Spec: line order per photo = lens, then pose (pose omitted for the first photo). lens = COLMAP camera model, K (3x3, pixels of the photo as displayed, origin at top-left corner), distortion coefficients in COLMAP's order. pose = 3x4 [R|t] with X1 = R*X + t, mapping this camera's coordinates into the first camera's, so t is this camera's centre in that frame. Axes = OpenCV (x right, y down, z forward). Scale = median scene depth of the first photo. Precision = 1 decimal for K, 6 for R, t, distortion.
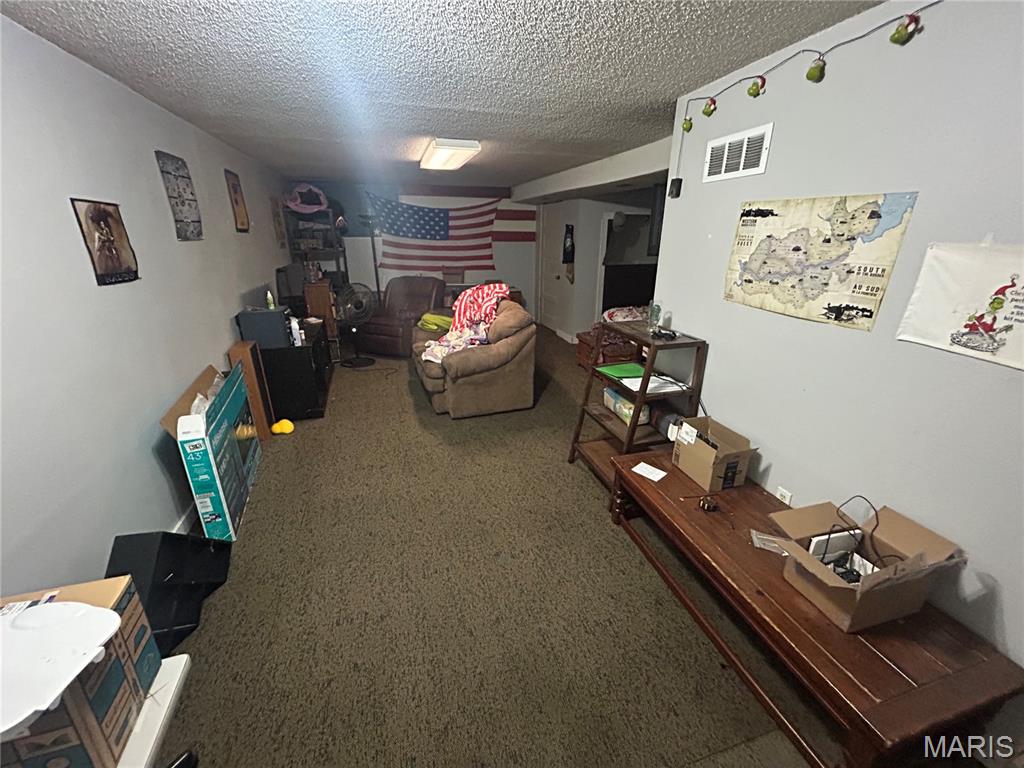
lens RADIAL K [[416.0, 0, 509.8], [0, 416.0, 384.8], [0, 0, 1]] dist [0.001277, -0.000201]
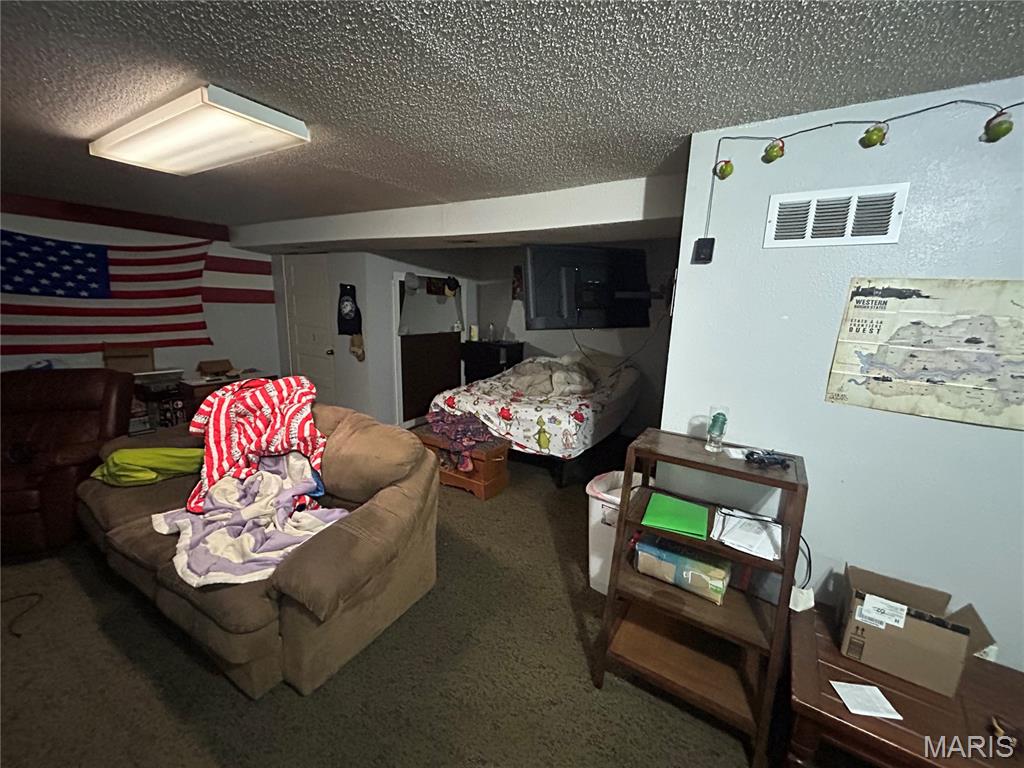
lens RADIAL K [[416.0, 0, 515.1], [0, 416.0, 384.2], [0, 0, 1]] dist [0.001277, -0.000201]
pose [[0.749705, -0.106568, 0.653135, -0.323797], [0.193750, 0.979048, -0.062652, -0.248979], [-0.632774, 0.173516, 0.754645, 0.662072]]
